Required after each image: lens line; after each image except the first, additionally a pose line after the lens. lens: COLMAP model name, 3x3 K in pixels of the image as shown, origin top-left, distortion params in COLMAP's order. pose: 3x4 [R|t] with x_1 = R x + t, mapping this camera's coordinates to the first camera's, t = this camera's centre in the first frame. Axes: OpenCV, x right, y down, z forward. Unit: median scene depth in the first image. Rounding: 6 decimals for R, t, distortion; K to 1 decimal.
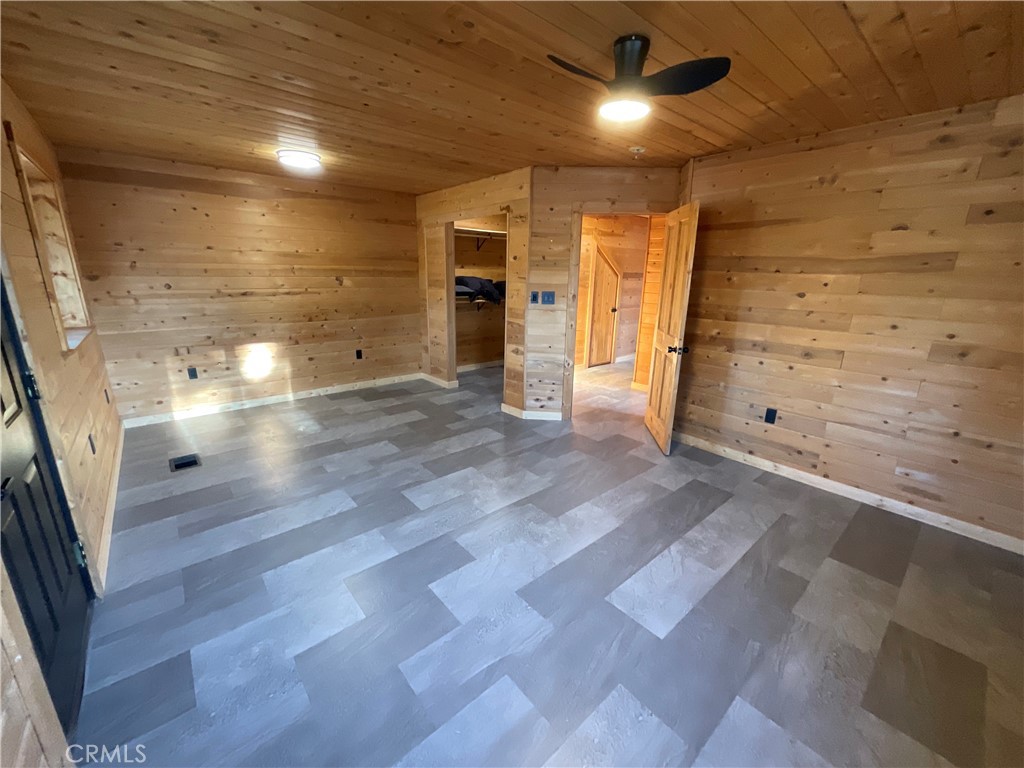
lens RADIAL K [[411.4, 0, 510.8], [0, 411.4, 379.9], [0, 0, 1]] dist [-0.001249, 0.004910]
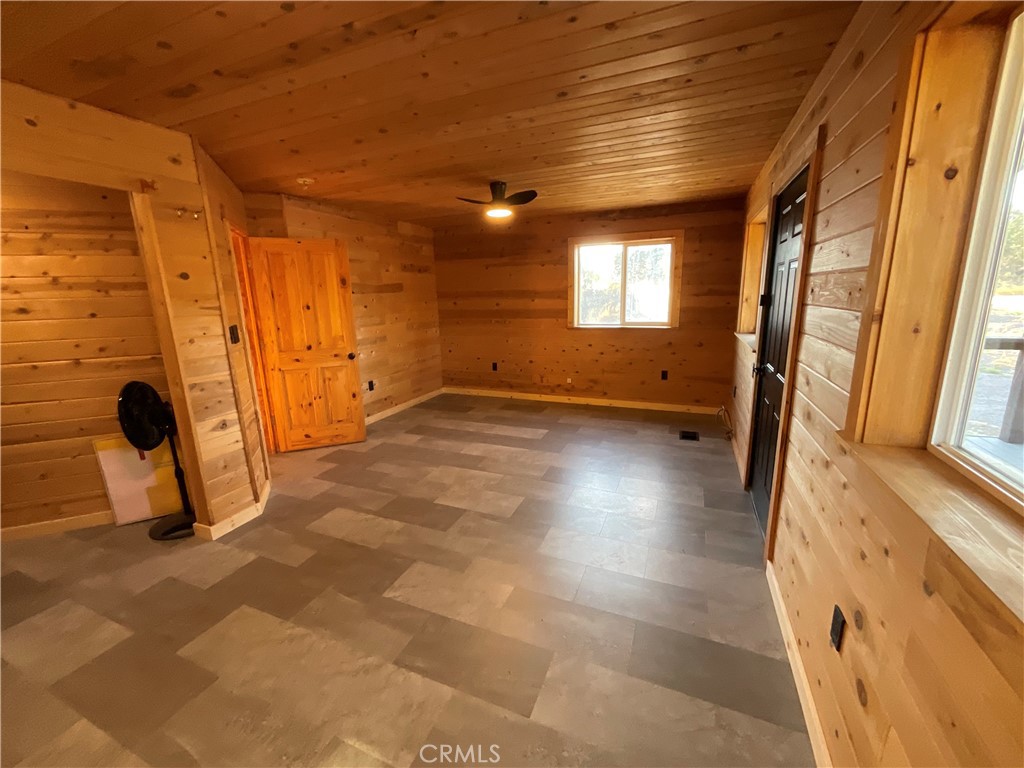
lens RADIAL K [[411.4, 0, 510.8], [0, 411.4, 379.9], [0, 0, 1]] dist [-0.001249, 0.004910]
pose [[-0.438273, -0.190595, 0.878402, -0.938568], [0.247610, 0.913847, 0.321829, -0.296705], [-0.864064, 0.358550, -0.353321, 1.085081]]
